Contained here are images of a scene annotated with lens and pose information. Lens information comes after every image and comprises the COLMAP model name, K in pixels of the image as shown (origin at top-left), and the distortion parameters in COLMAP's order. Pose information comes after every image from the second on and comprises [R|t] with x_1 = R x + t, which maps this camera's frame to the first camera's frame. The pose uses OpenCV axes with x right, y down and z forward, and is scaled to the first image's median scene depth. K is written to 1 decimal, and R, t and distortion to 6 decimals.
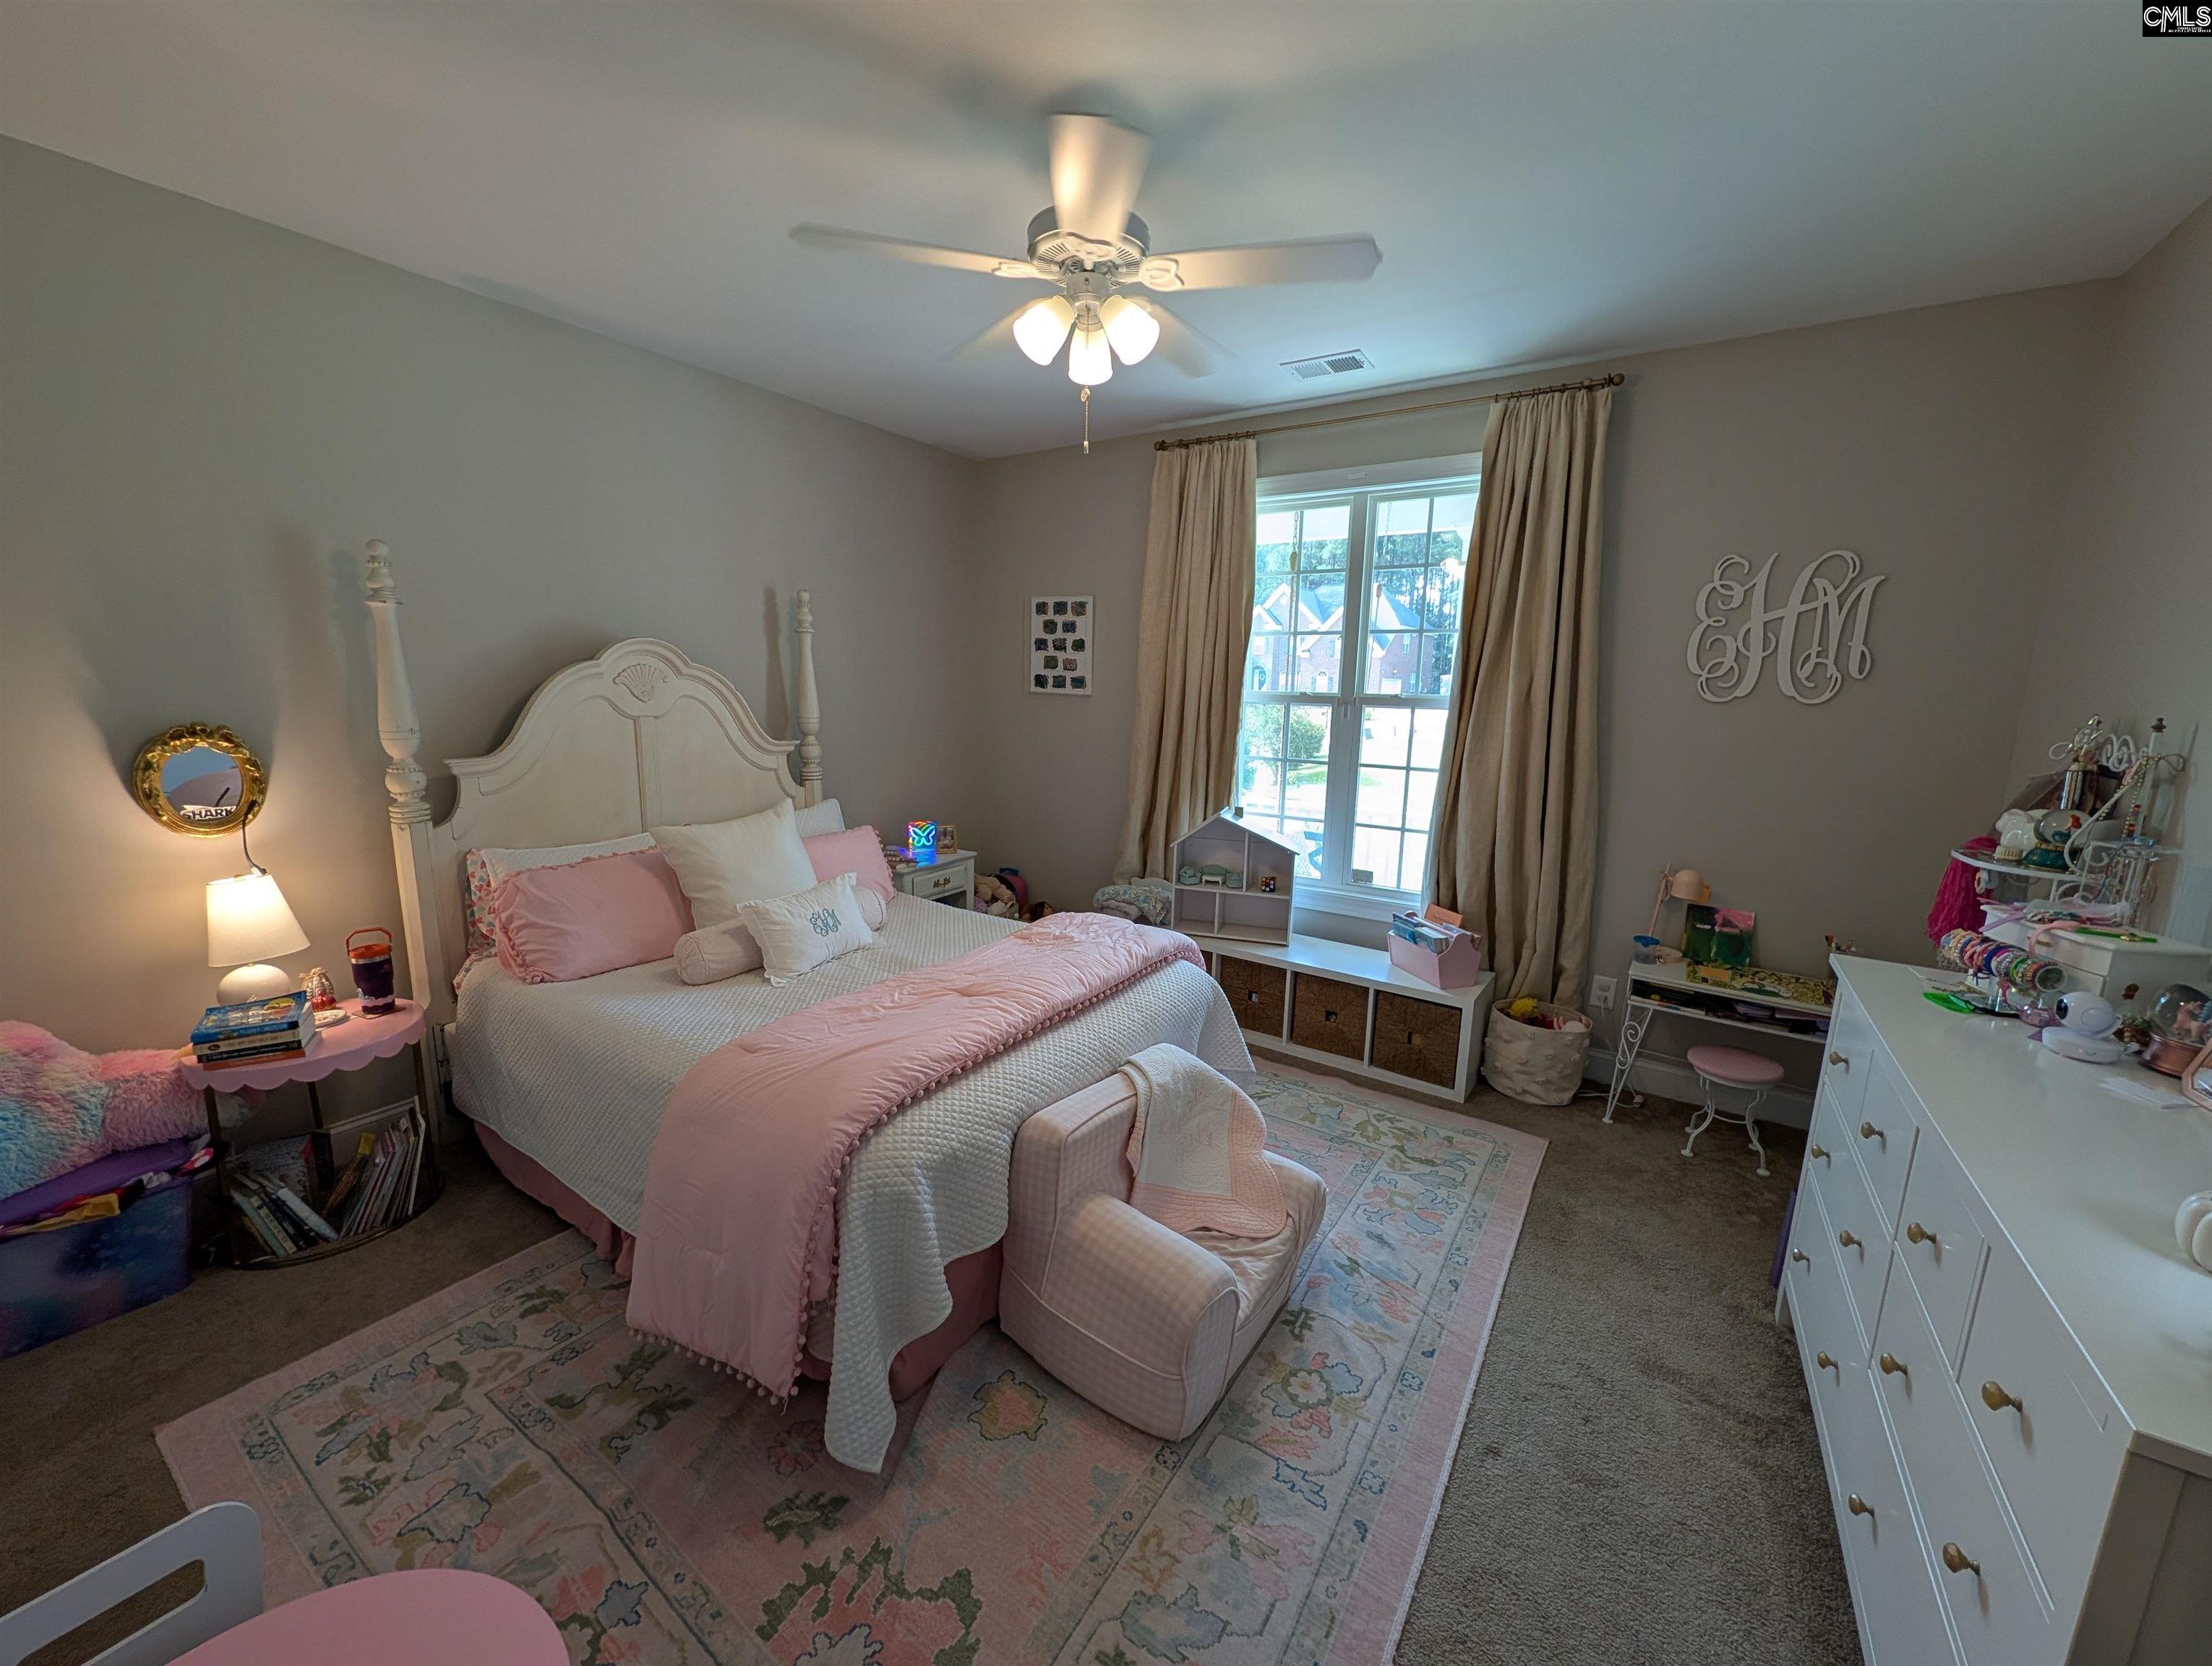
lens RADIAL K [[848.9, 0, 1101.9], [0, 848.9, 833.7], [0, 0, 1]] dist [0.000062, 0.000376]
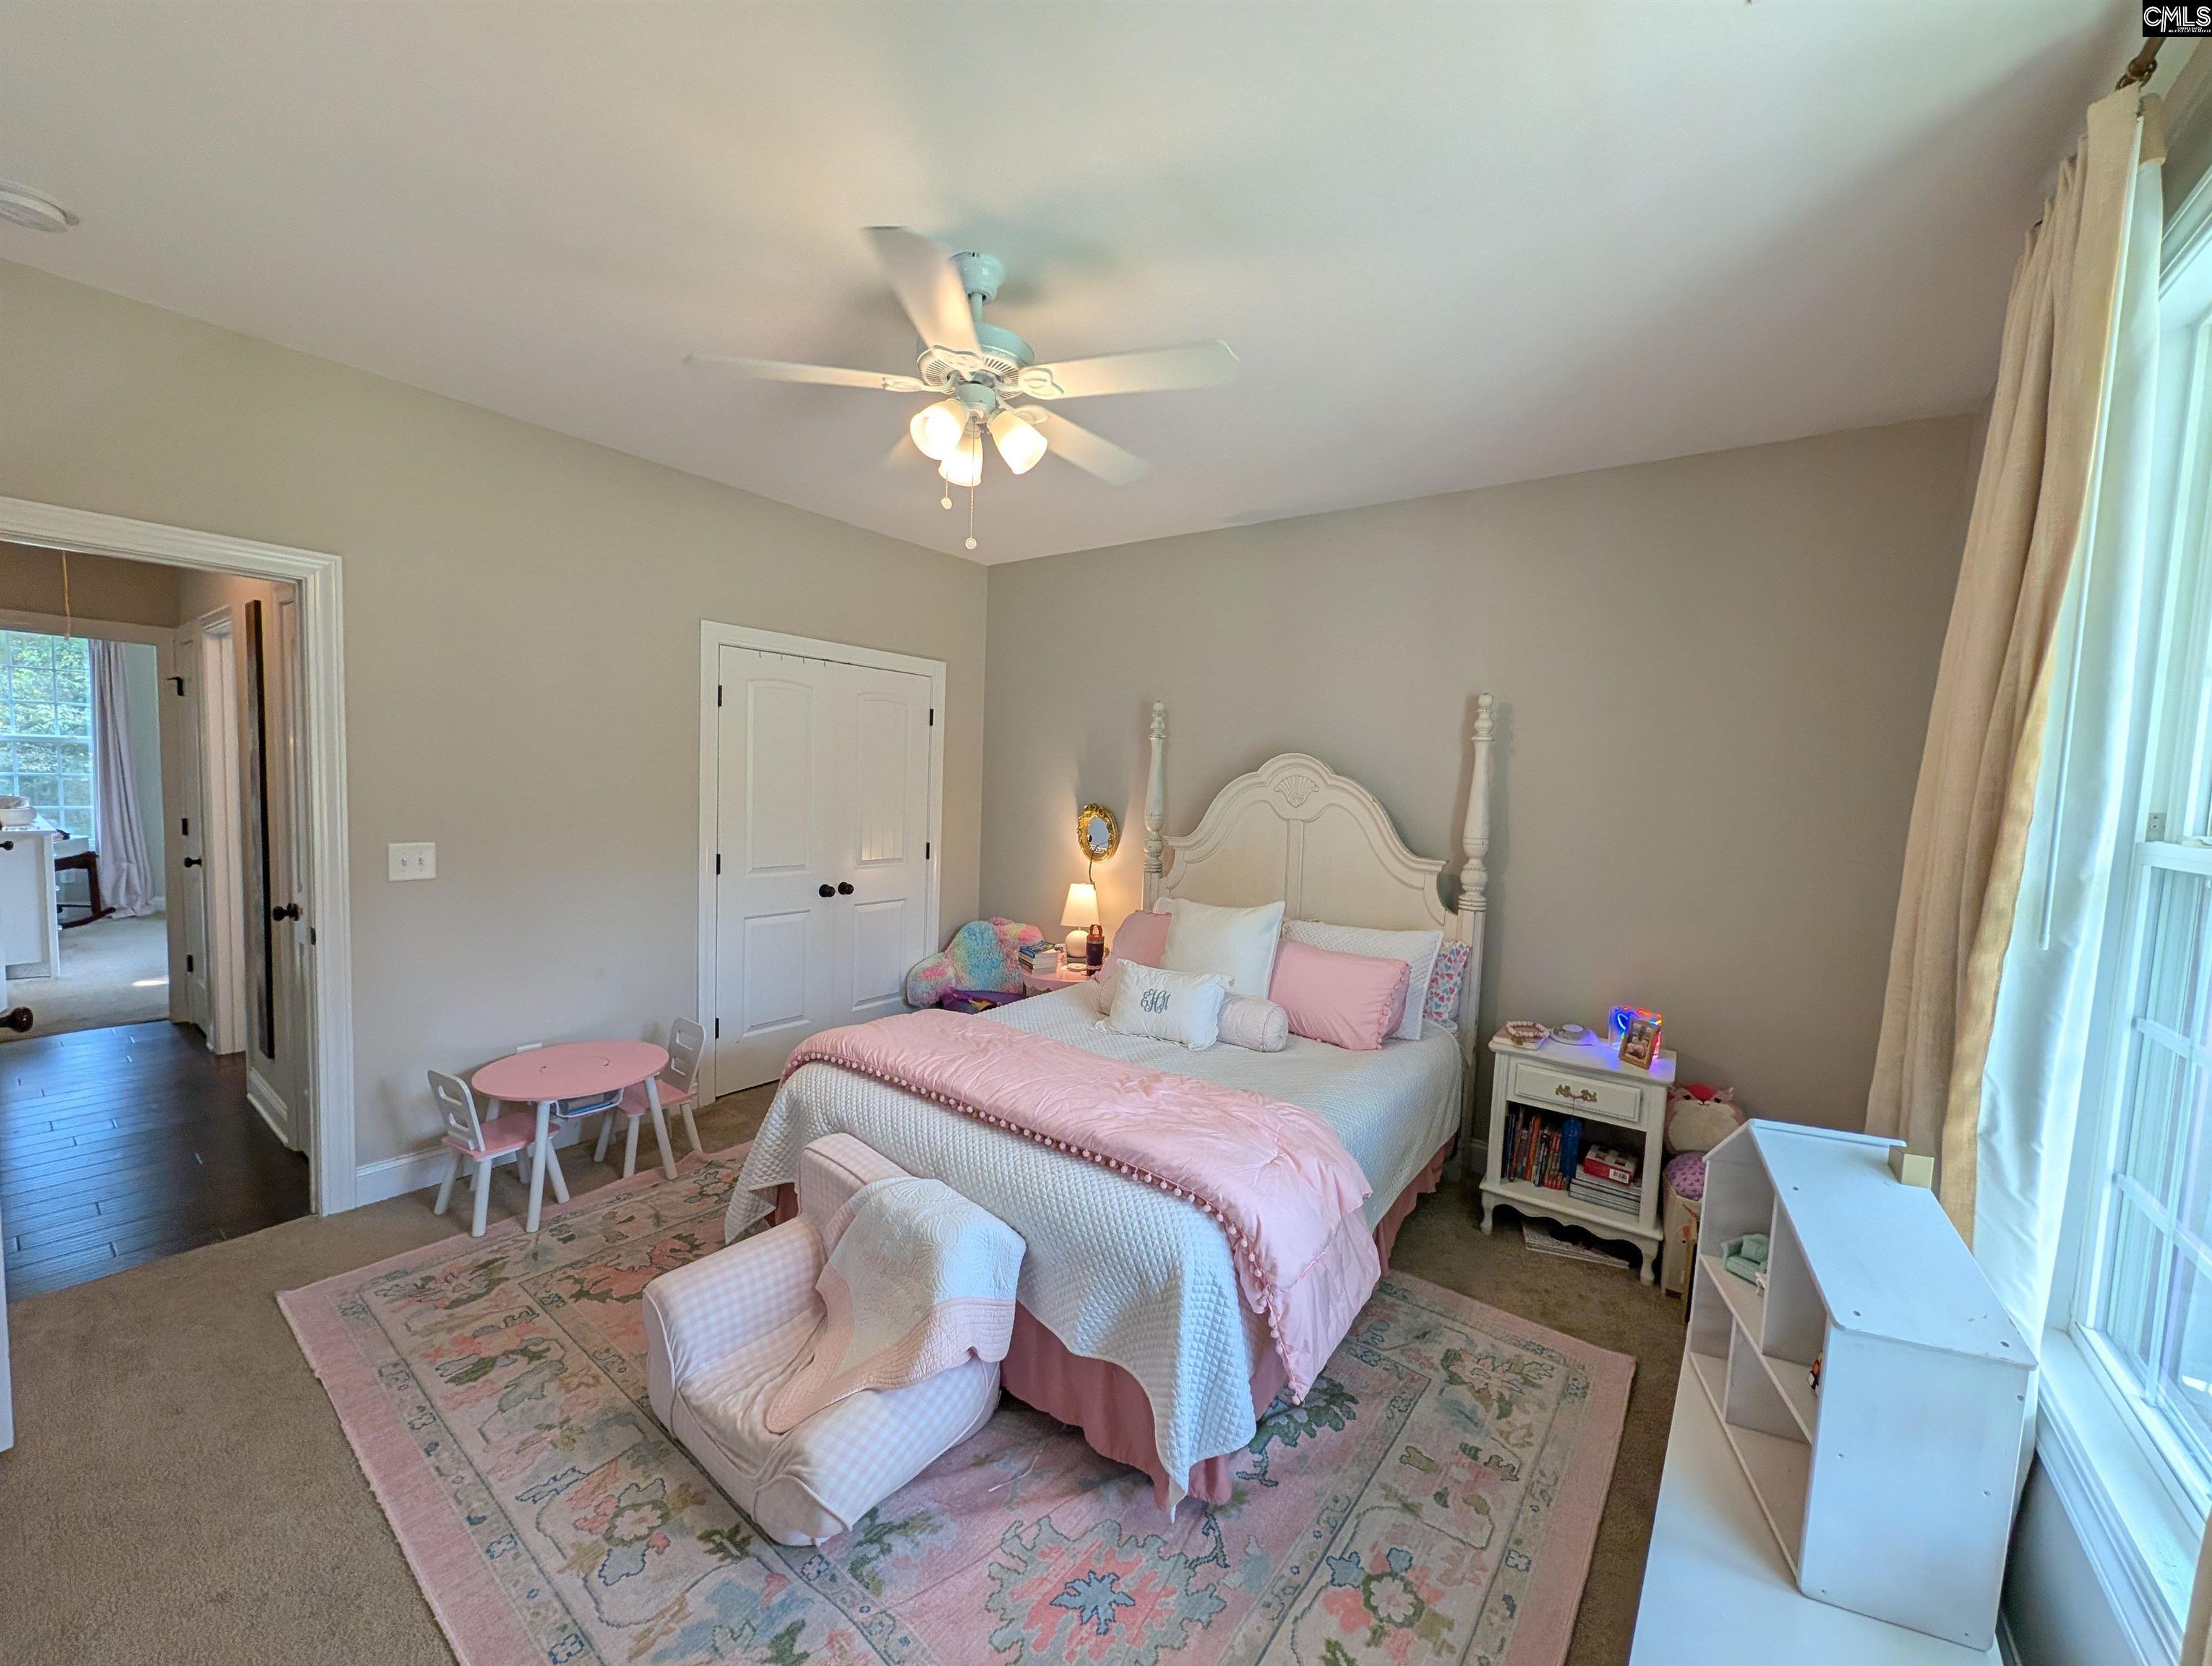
lens RADIAL K [[848.9, 0, 1109.9], [0, 848.9, 834.5], [0, 0, 1]] dist [0.000062, 0.000376]
pose [[-0.054557, 0.046384, -0.997433, 0.916285], [-0.221322, 0.973511, 0.057377, -0.184865], [0.973674, 0.223884, -0.042846, 1.158687]]
